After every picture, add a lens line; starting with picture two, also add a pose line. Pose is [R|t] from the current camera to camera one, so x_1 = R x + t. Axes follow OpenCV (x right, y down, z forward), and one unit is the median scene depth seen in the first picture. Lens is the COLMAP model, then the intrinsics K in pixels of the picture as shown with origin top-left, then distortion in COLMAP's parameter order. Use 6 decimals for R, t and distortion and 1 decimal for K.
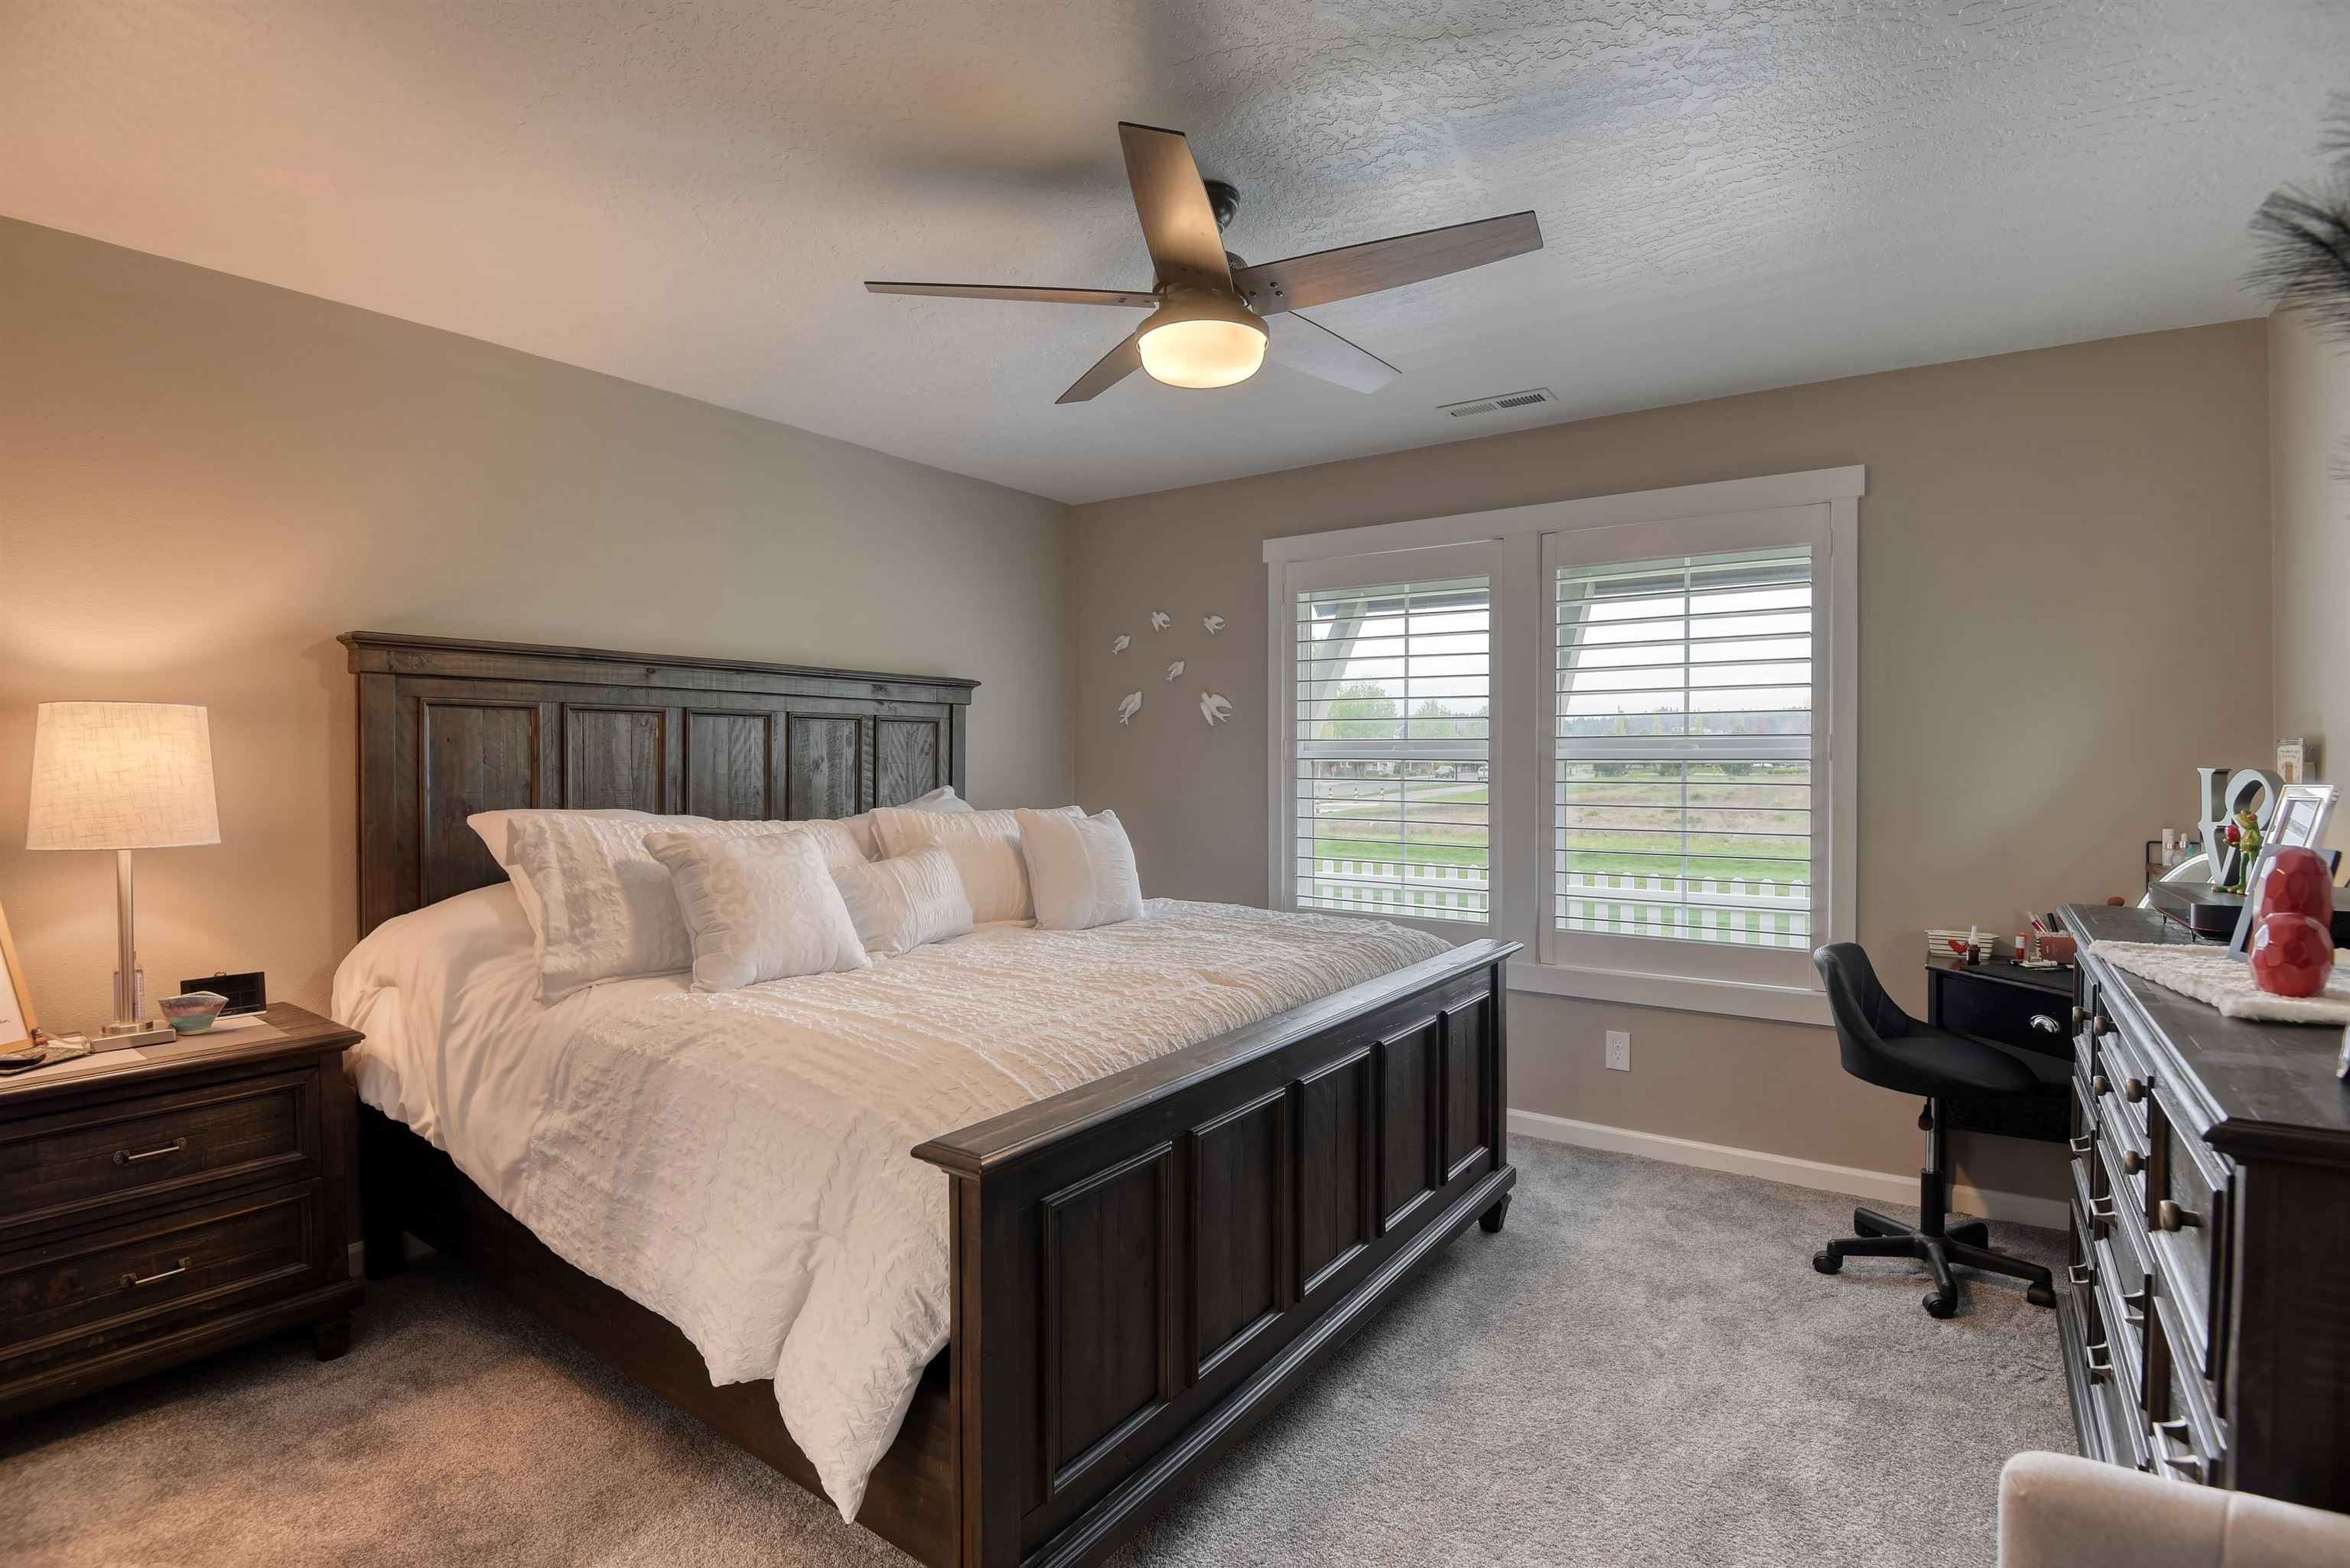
lens RADIAL K [[1121.1, 0, 1233.1], [0, 1121.1, 784.9], [0, 0, 1]] dist [-0.027368, -0.012040]
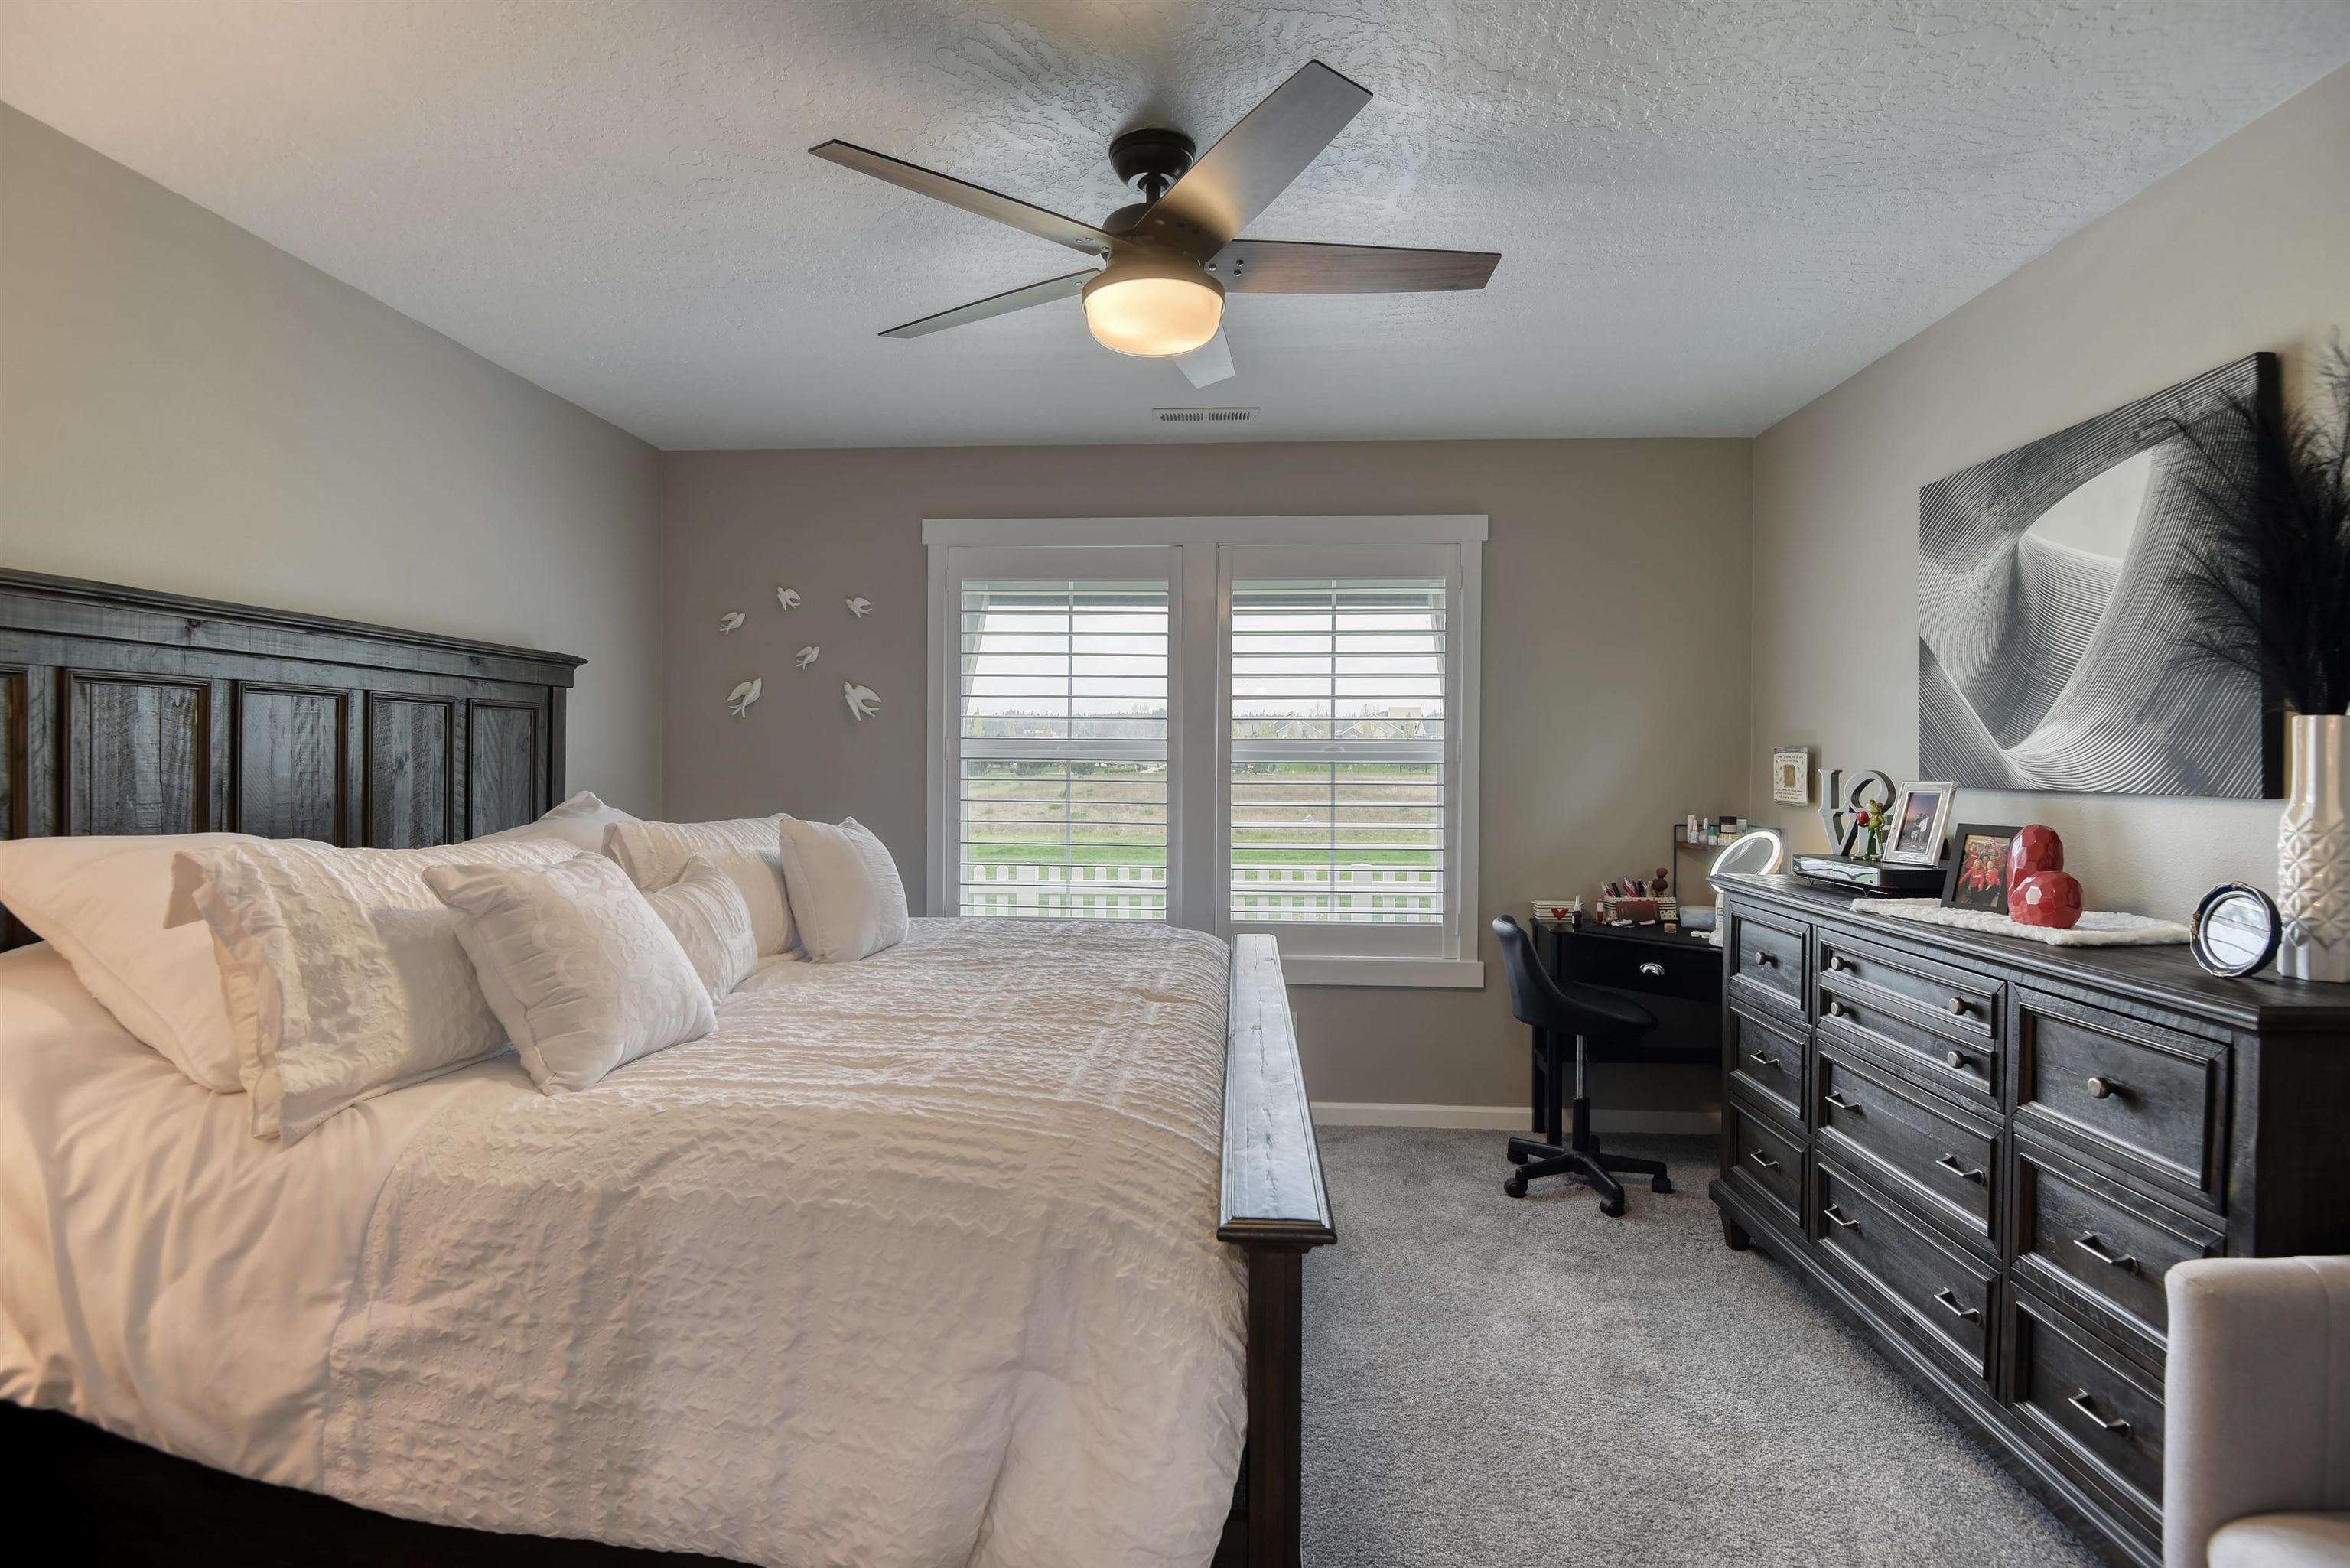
lens RADIAL K [[1121.1, 0, 1175.4], [0, 1121.1, 778.5], [0, 0, 1]] dist [-0.027368, -0.012040]
pose [[0.865236, -0.003807, 0.501351, -0.329858], [0.005761, 0.999981, -0.002350, -0.004310], [-0.501332, 0.004921, 0.865241, 0.133680]]
